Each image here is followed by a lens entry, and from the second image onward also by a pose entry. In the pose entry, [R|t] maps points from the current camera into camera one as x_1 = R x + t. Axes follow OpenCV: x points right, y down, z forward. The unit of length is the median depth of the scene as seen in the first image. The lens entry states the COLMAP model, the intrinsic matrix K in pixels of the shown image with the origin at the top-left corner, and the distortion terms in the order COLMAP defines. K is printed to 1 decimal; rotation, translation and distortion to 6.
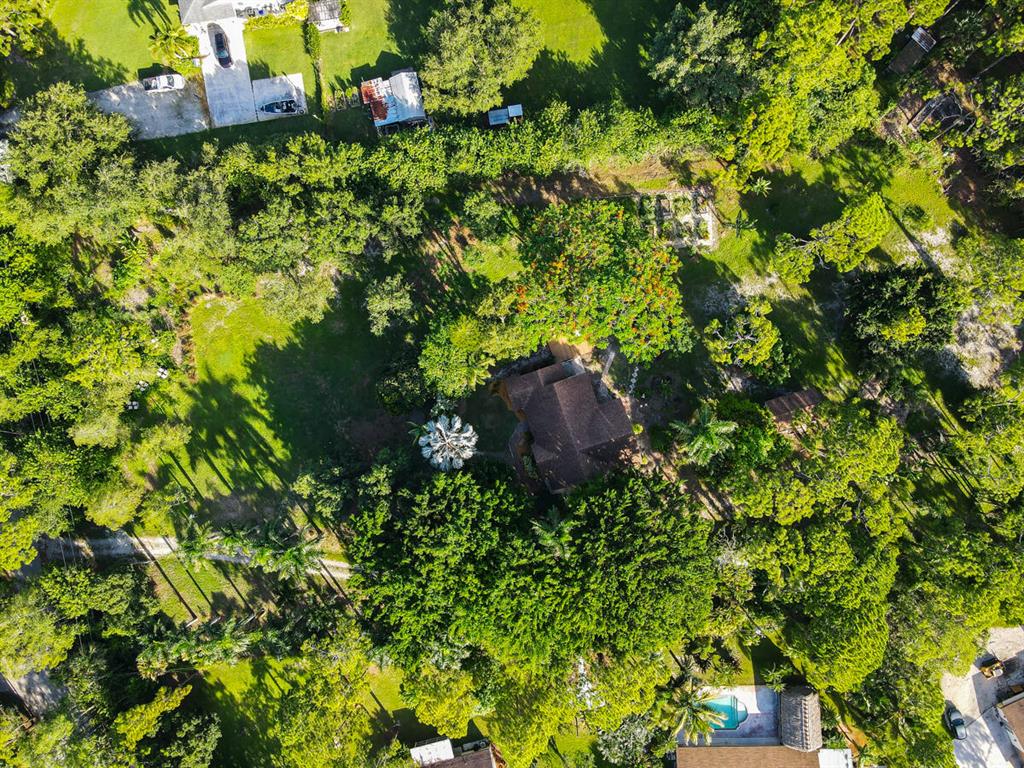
lens RADIAL K [[740.4, 0, 512.0], [0, 740.4, 384.0], [0, 0, 1]] dist [0.022278, -0.000060]
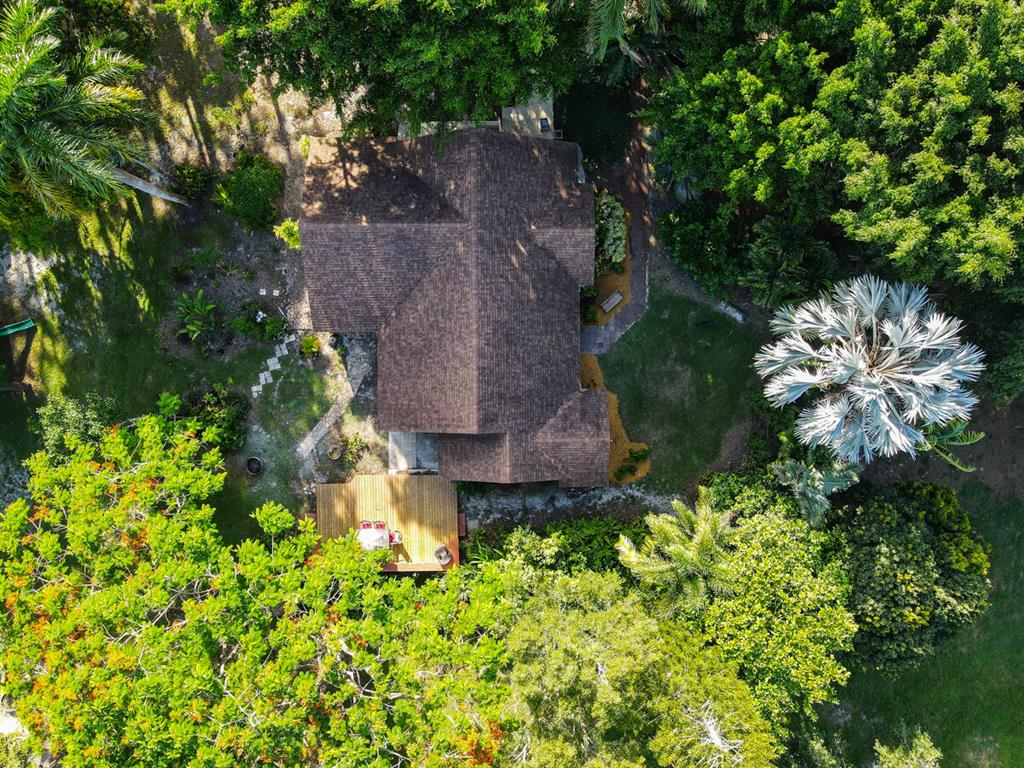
lens RADIAL K [[740.4, 0, 512.0], [0, 740.4, 384.0], [0, 0, 1]] dist [0.022278, -0.000060]
pose [[-0.946932, -0.318403, 0.044047, 0.030989], [0.317406, -0.947870, -0.028202, 0.034129], [0.050730, -0.012724, 0.998631, 0.633600]]
